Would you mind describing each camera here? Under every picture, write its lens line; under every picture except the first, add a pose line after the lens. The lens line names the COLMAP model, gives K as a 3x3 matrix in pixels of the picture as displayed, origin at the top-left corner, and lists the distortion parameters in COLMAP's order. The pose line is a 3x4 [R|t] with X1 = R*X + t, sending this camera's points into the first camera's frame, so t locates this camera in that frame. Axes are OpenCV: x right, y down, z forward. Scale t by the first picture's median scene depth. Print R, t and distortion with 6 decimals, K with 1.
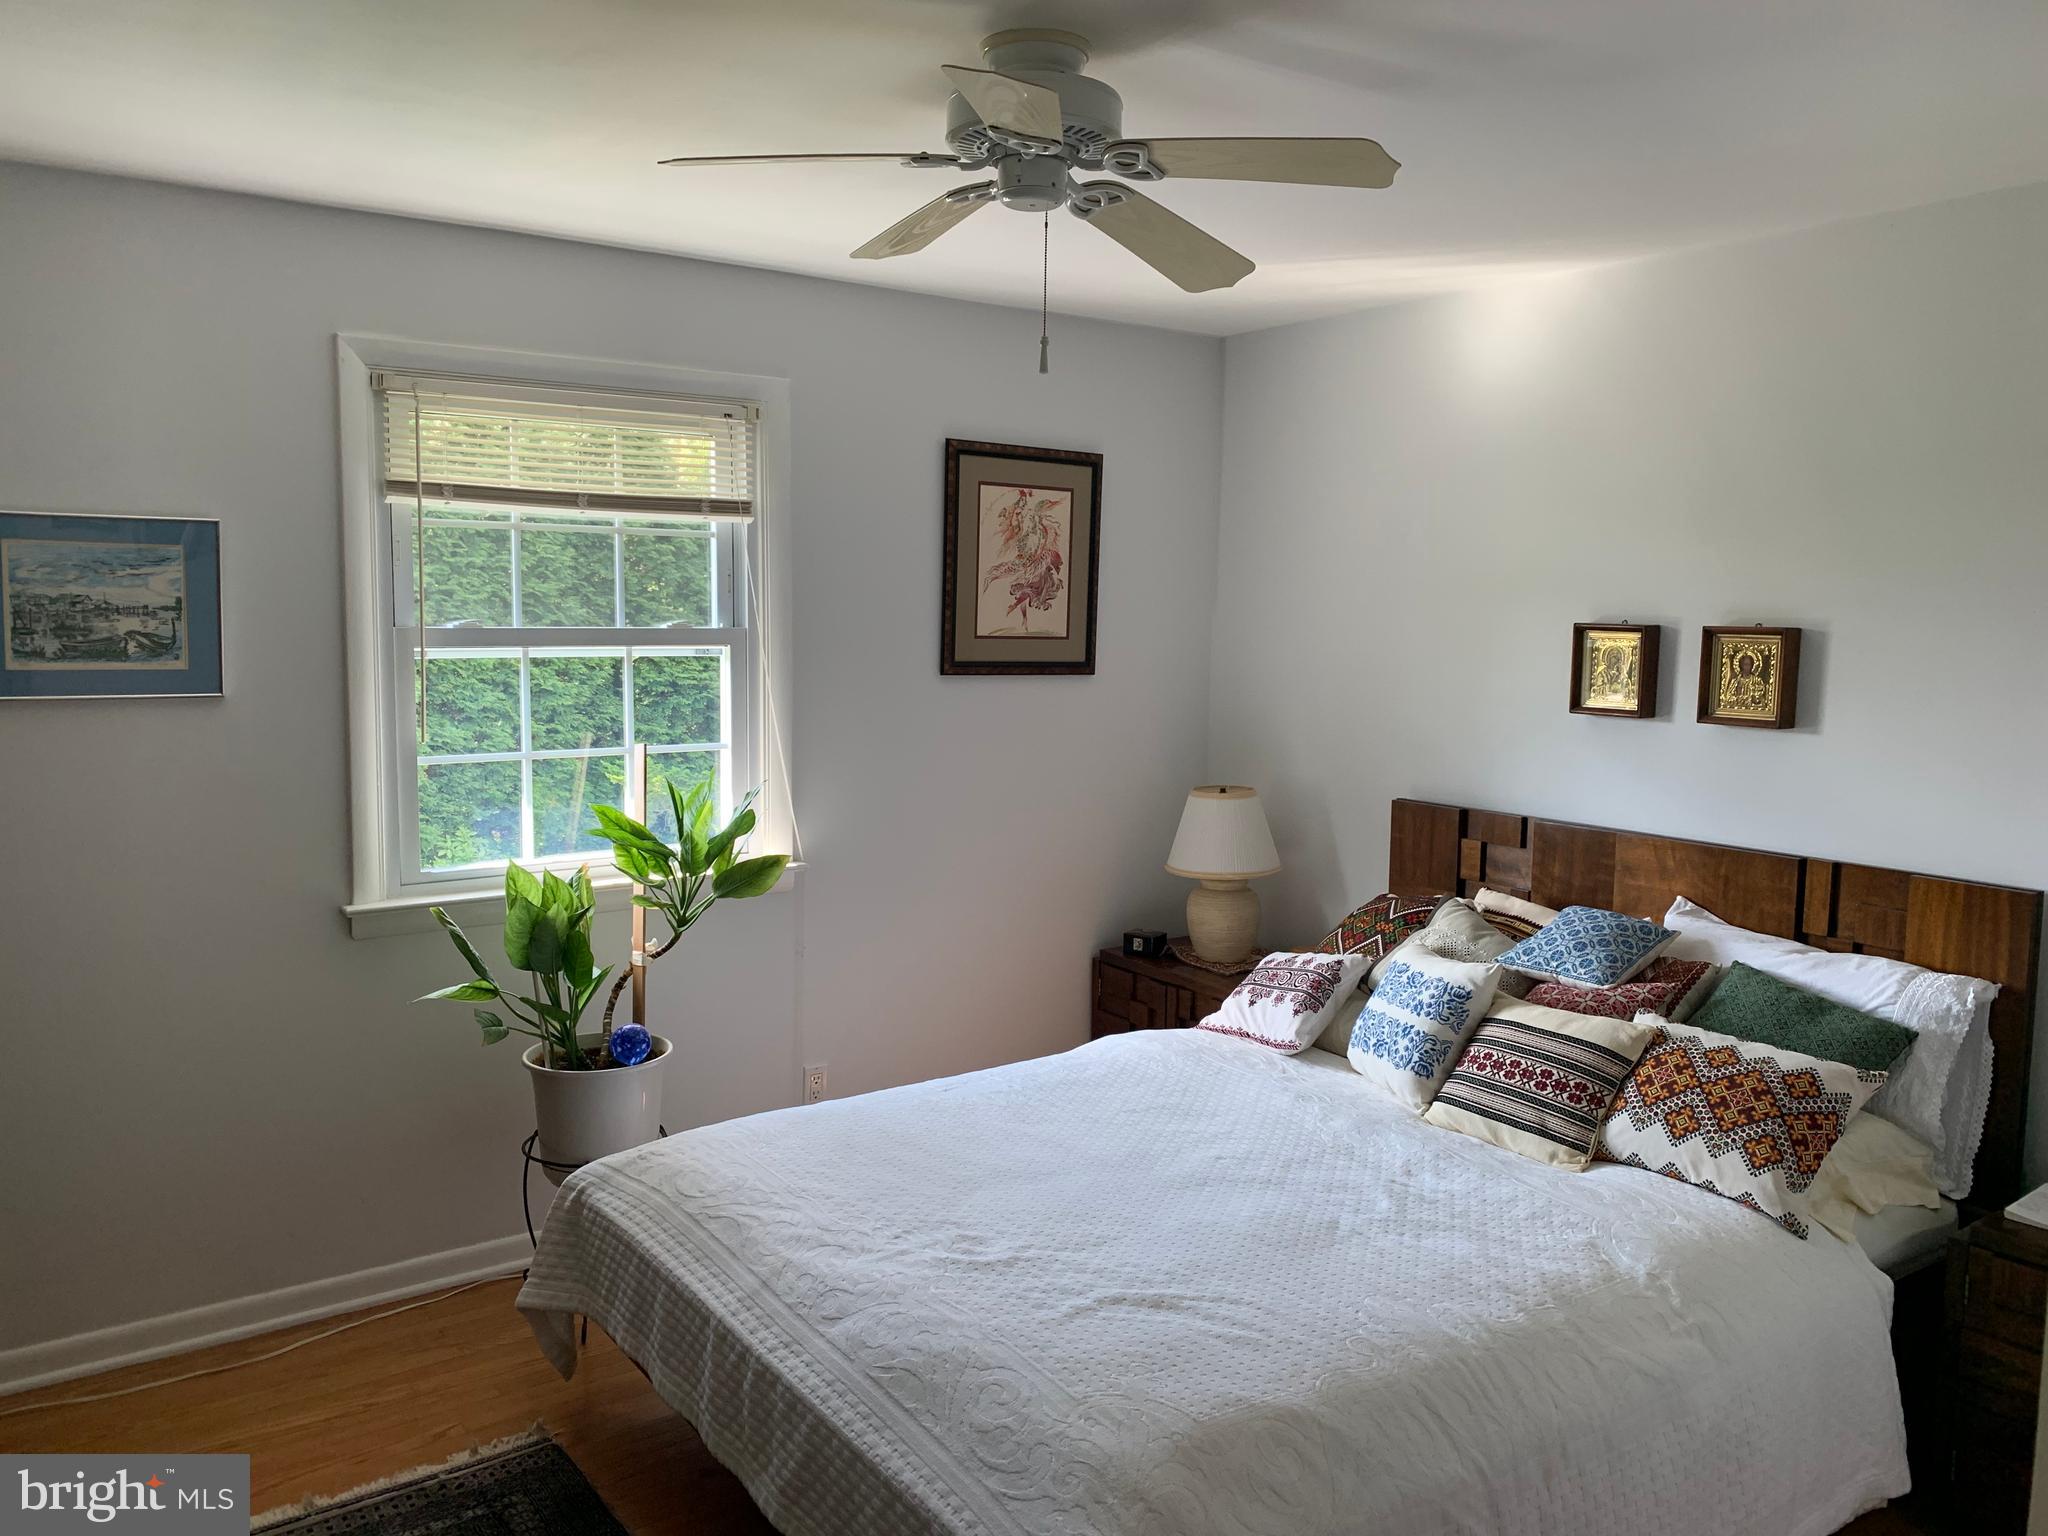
lens RADIAL K [[1567.8, 0, 1019.4], [0, 1567.8, 766.5], [0, 0, 1]] dist [0.052013, -0.034487]
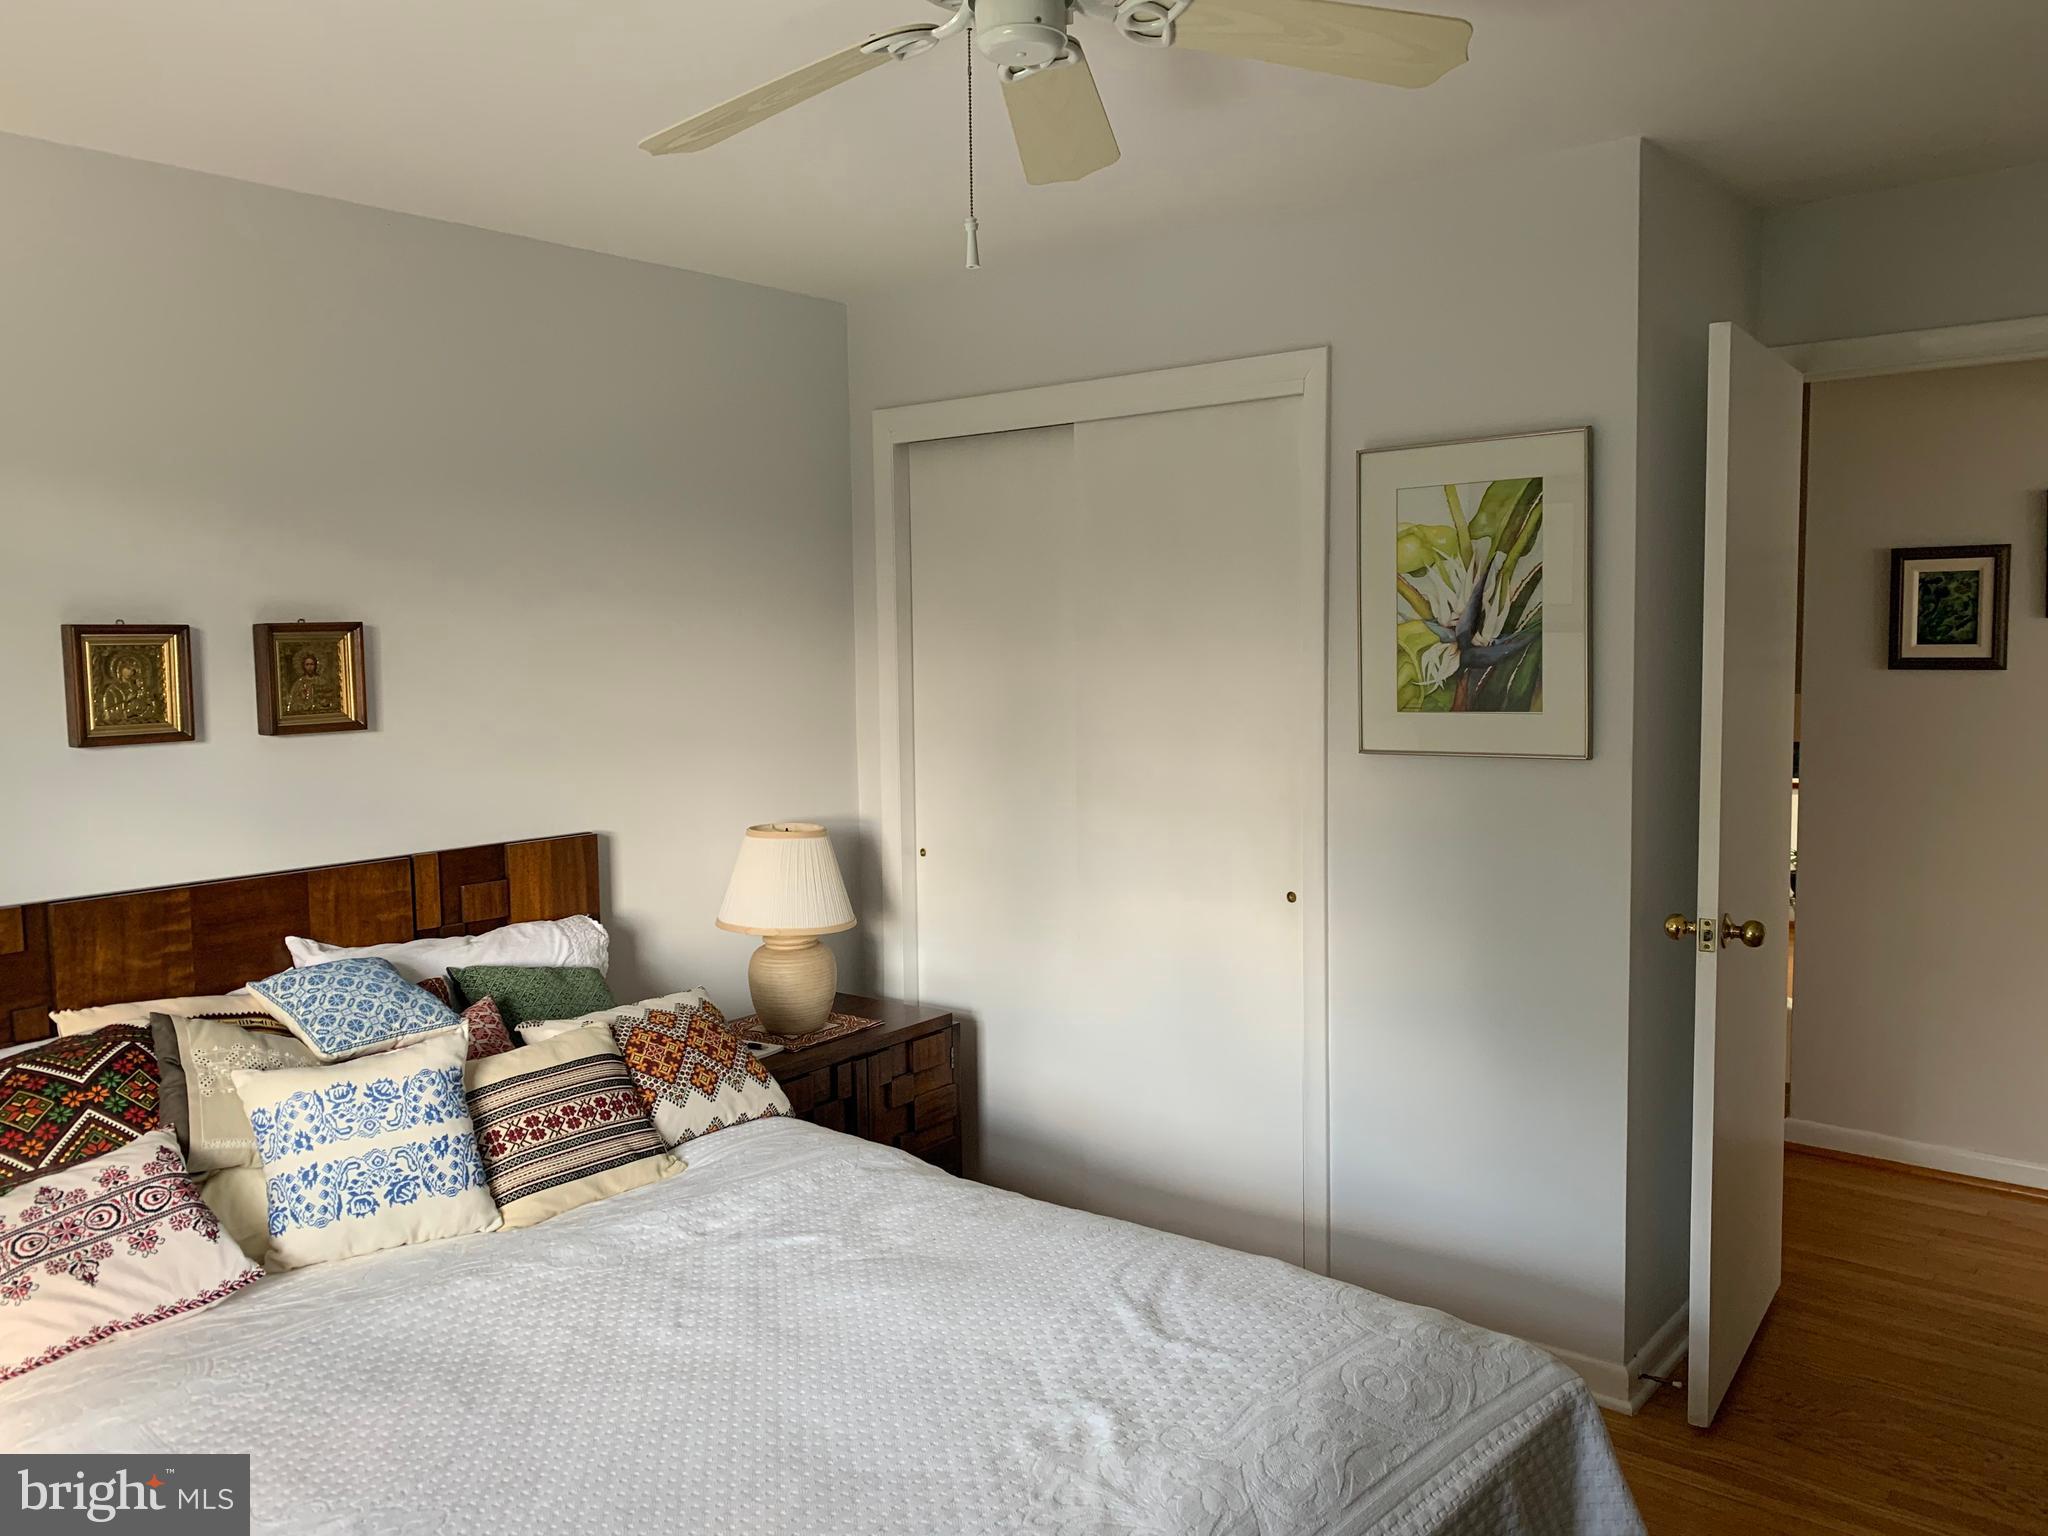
lens RADIAL K [[1567.8, 0, 1019.4], [0, 1567.8, 766.5], [0, 0, 1]] dist [0.052013, -0.034487]
pose [[-0.250603, -0.096054, 0.963313, -0.576990], [0.114900, 0.985081, 0.128115, -0.085049], [-0.961247, 0.142791, -0.235828, 0.927428]]
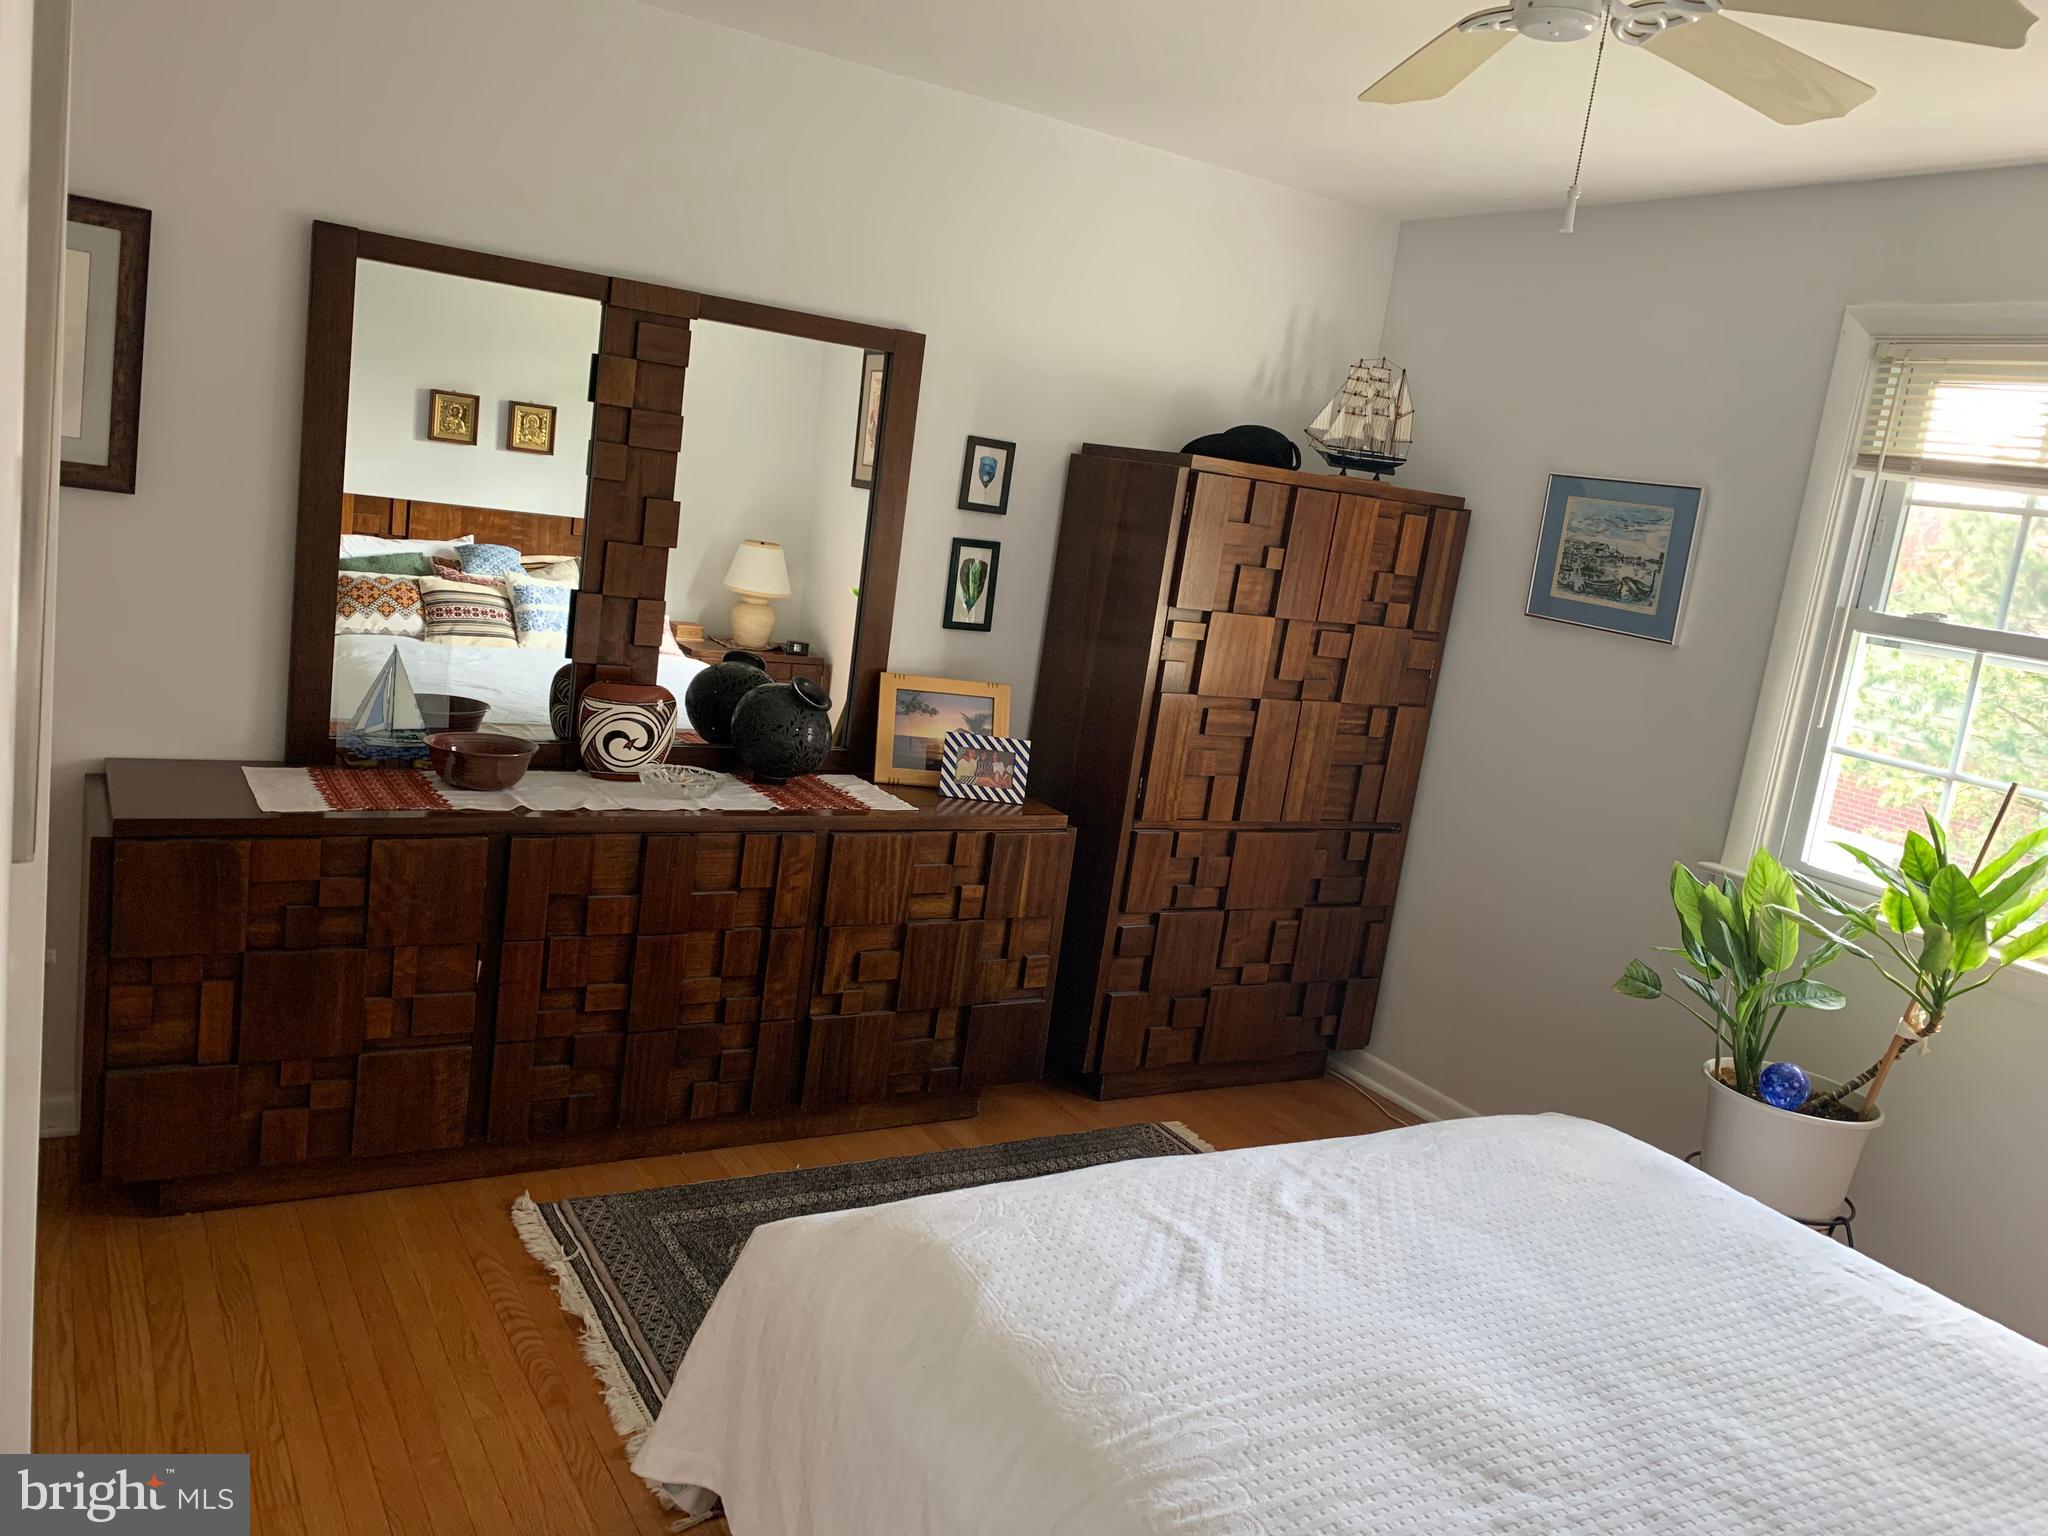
lens RADIAL K [[1585.0, 0, 1016.9], [0, 1585.0, 756.2], [0, 0, 1]] dist [0.003324, 0.002083]
pose [[-0.069513, 0.150902, -0.986102, 0.679411], [-0.250048, 0.954301, 0.163662, -0.038024], [0.965735, 0.257950, -0.028604, 0.636811]]
